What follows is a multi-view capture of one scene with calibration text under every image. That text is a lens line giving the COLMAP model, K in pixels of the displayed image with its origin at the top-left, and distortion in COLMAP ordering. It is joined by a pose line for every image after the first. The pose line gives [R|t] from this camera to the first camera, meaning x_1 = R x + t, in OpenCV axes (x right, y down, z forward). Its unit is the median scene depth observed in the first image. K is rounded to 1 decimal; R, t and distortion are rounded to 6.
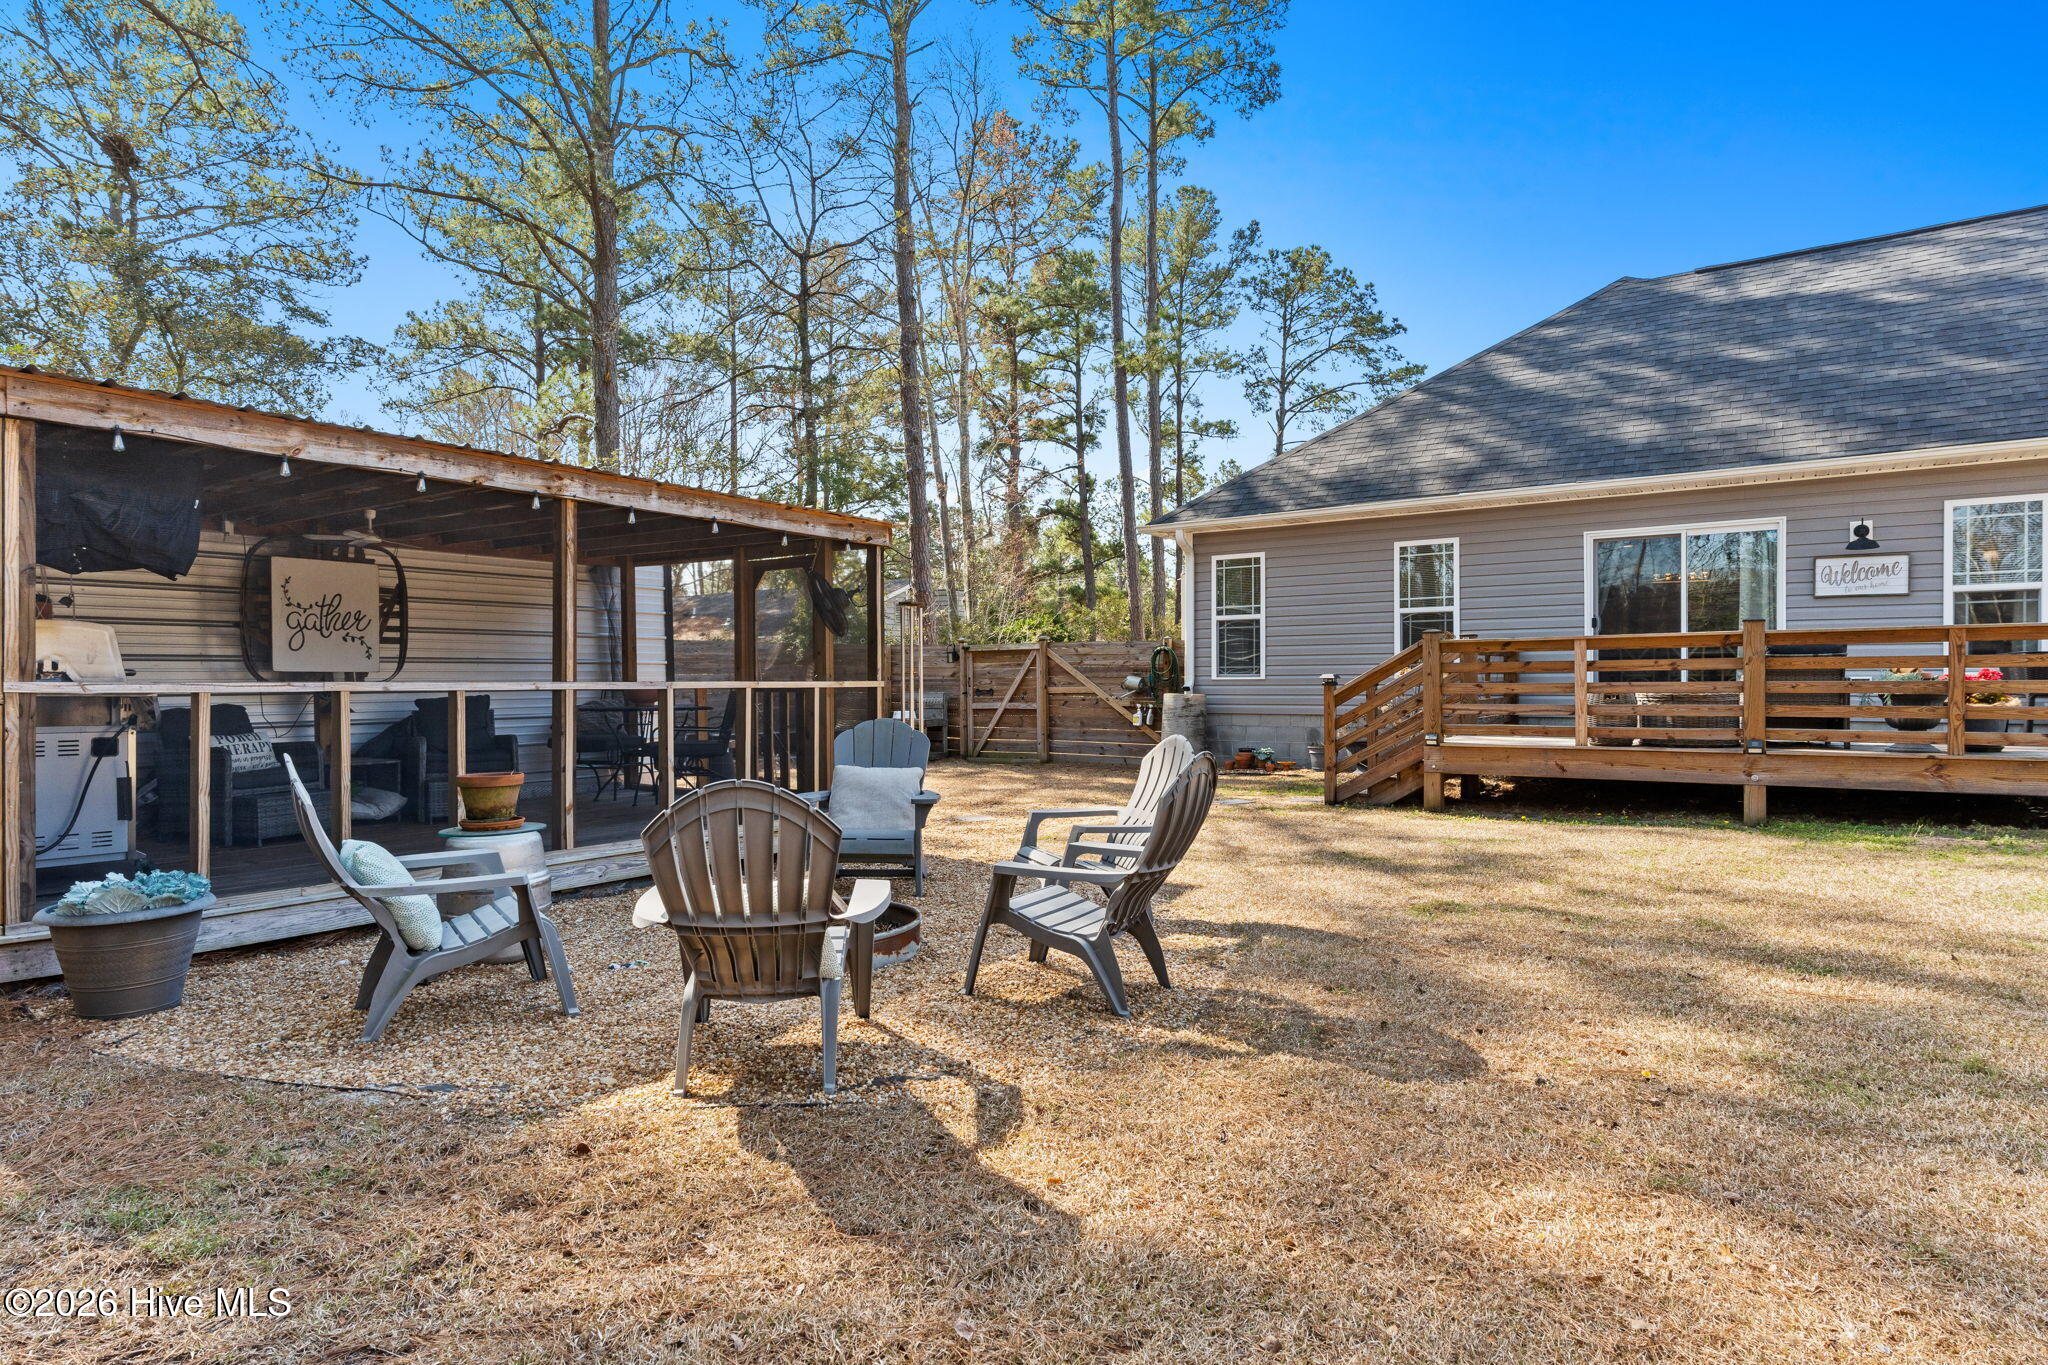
lens RADIAL K [[996.8, 0, 1021.0], [0, 996.8, 683.5], [0, 0, 1]] dist [0.001548, 0.000421]
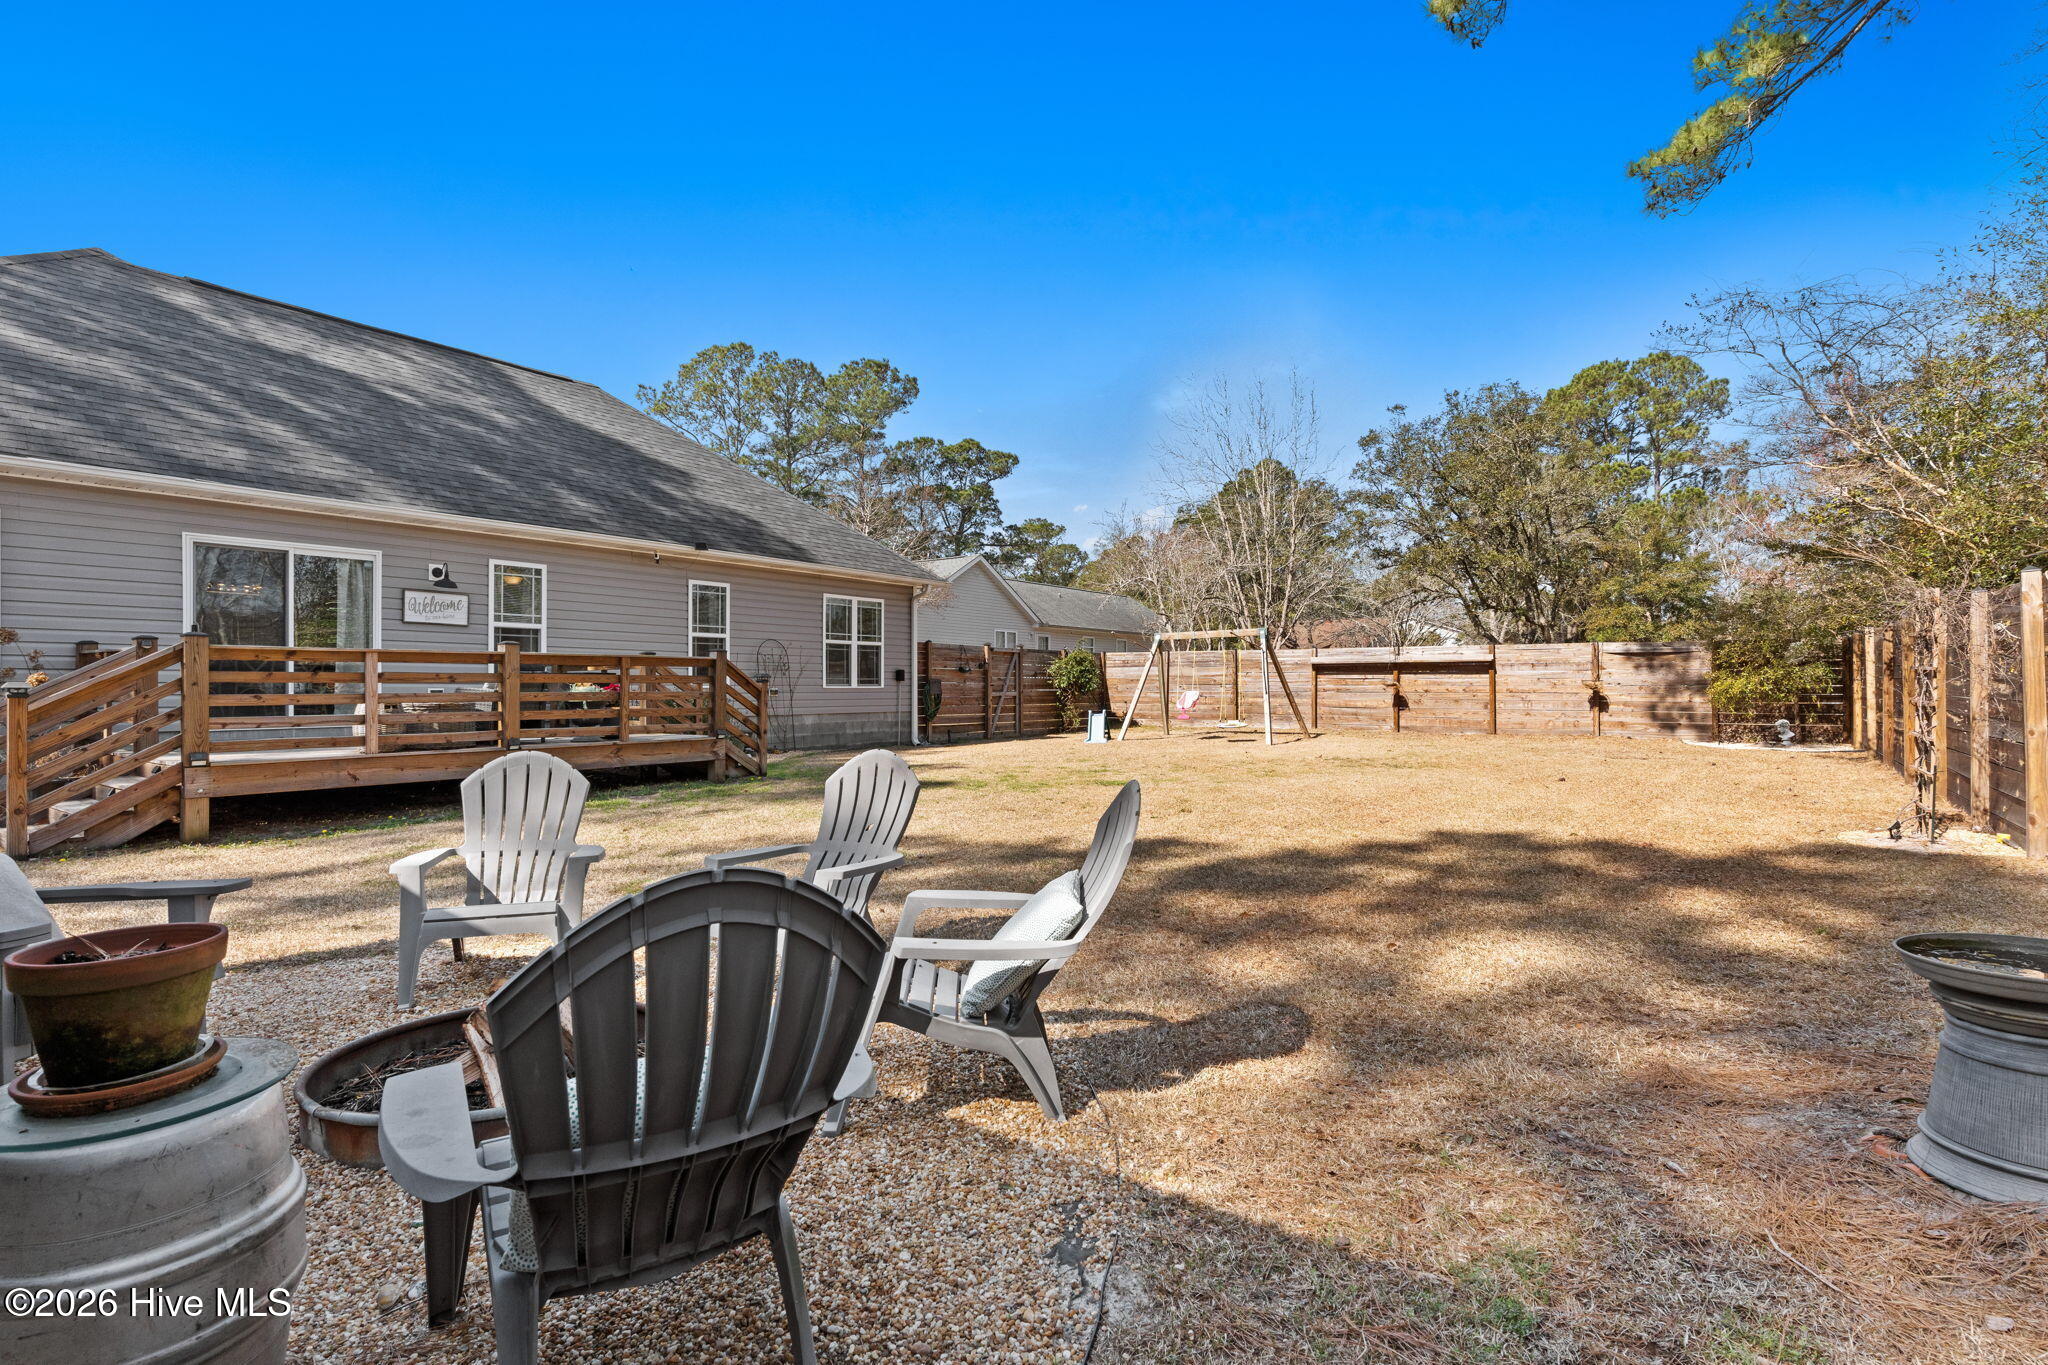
lens RADIAL K [[936.0, 0, 1025.1], [0, 936.0, 667.6], [0, 0, 1]] dist [0.002779, 0.000361]
pose [[0.085475, 0.026259, 0.995994, -0.327901], [0.004227, 0.999634, -0.026718, 0.001045], [-0.996331, 0.006494, 0.085333, 0.207321]]
